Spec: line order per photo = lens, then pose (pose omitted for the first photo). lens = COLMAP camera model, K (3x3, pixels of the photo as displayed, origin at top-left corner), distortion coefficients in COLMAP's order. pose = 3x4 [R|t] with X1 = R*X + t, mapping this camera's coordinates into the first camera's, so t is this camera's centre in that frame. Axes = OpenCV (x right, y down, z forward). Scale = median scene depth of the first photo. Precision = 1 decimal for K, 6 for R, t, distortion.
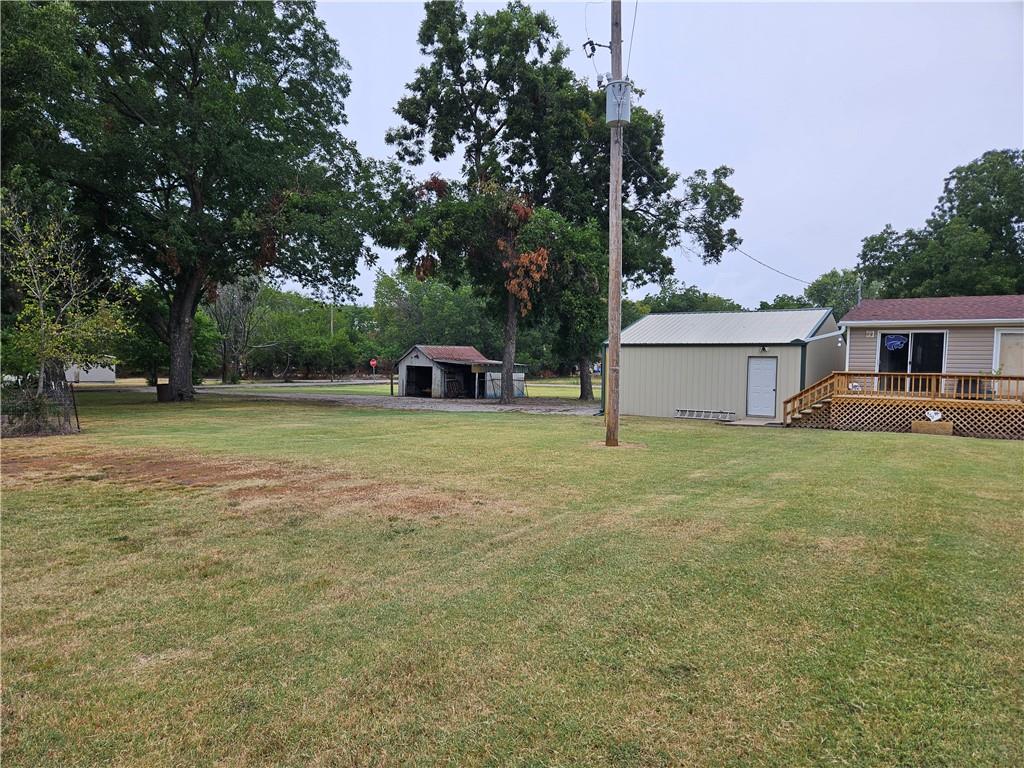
lens RADIAL K [[678.3, 0, 511.6], [0, 678.3, 394.9], [0, 0, 1]] dist [0.061761, -0.049330]
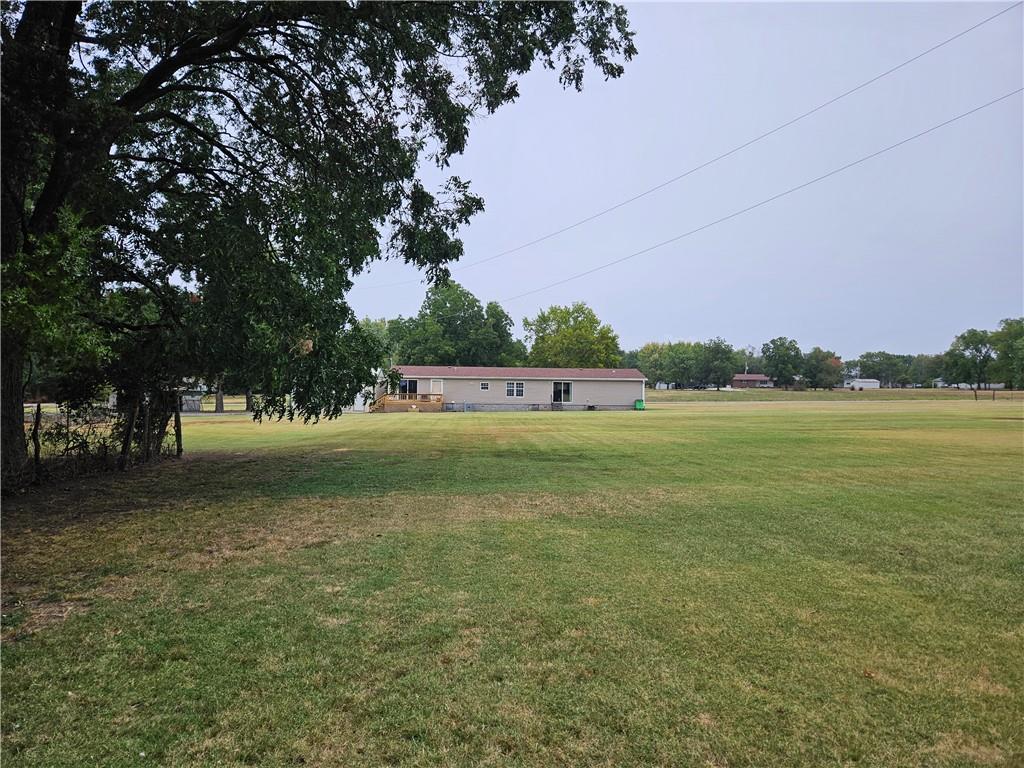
lens RADIAL K [[678.3, 0, 503.9], [0, 678.3, 385.1], [0, 0, 1]] dist [0.061761, -0.049330]
pose [[0.800882, -0.003286, 0.598814, -0.954004], [0.029788, 0.998966, -0.034358, 0.051131], [-0.598081, 0.045354, 0.800151, -1.802712]]
